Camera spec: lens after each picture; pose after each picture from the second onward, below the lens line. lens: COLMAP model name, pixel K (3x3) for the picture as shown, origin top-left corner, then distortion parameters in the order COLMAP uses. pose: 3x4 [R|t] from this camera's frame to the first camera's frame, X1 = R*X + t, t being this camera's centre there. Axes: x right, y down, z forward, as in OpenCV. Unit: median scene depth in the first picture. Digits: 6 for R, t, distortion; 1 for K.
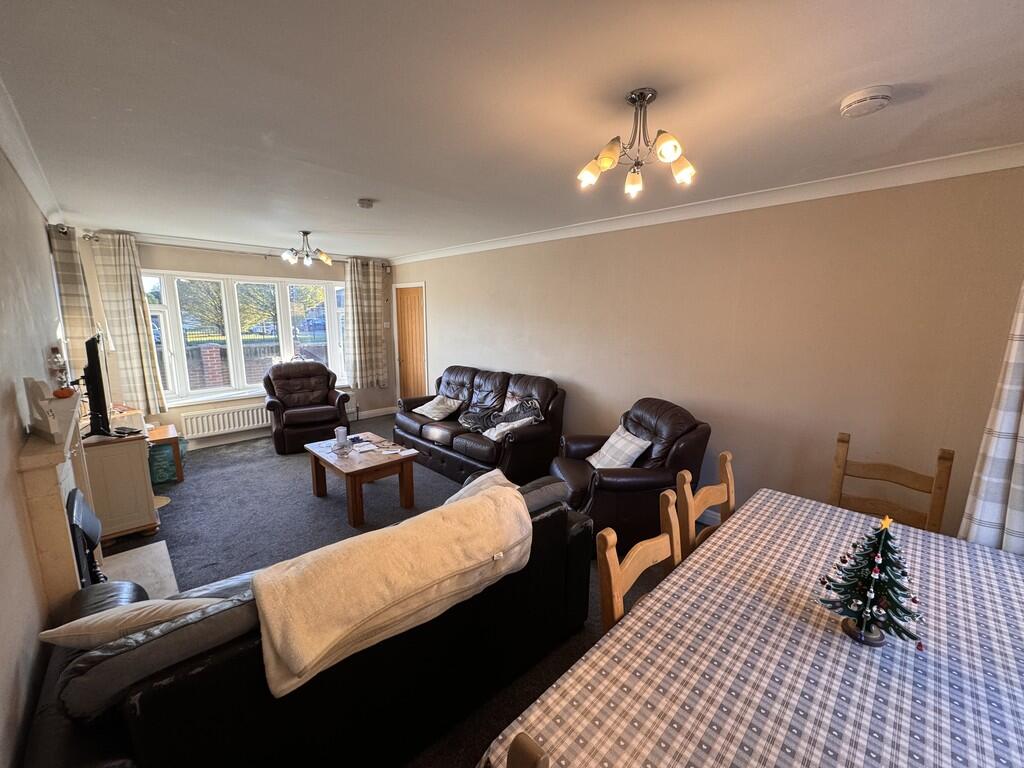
lens RADIAL K [[409.3, 0, 512.4], [0, 409.3, 383.6], [0, 0, 1]] dist [0.002797, 0.000107]
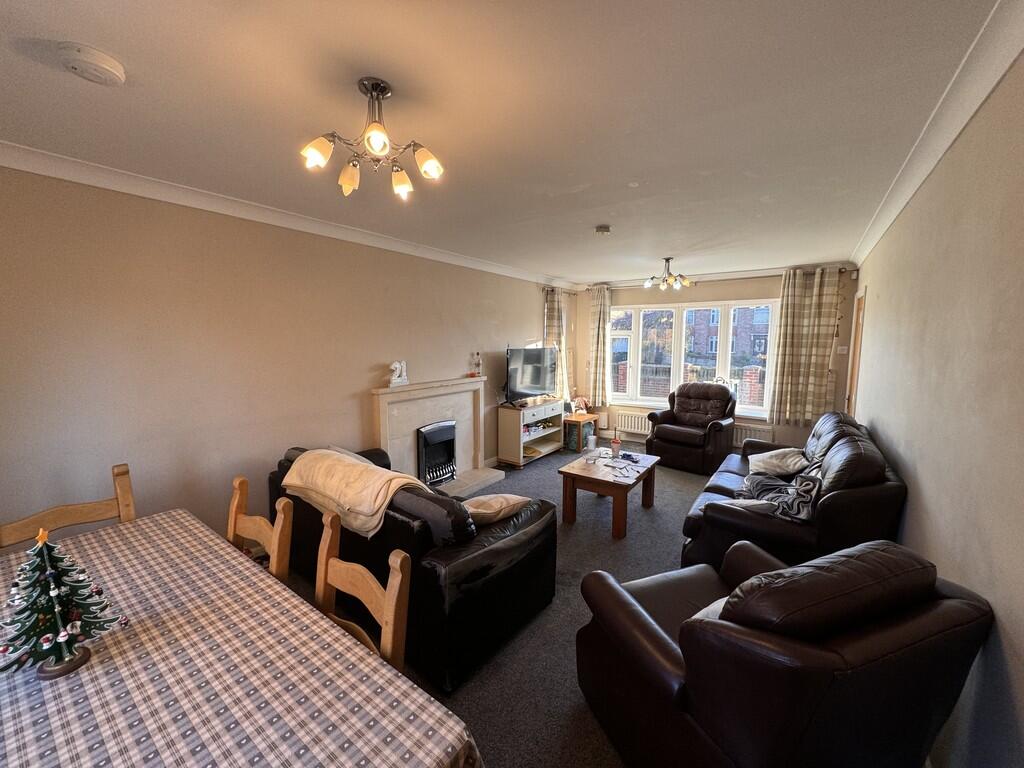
lens RADIAL K [[409.3, 0, 512.1], [0, 409.3, 385.1], [0, 0, 1]] dist [0.002797, 0.000107]
pose [[0.172564, 0.104663, -0.979422, 0.430209], [-0.164770, 0.983395, 0.076057, -0.053275], [0.971119, 0.148255, 0.186944, 0.395726]]
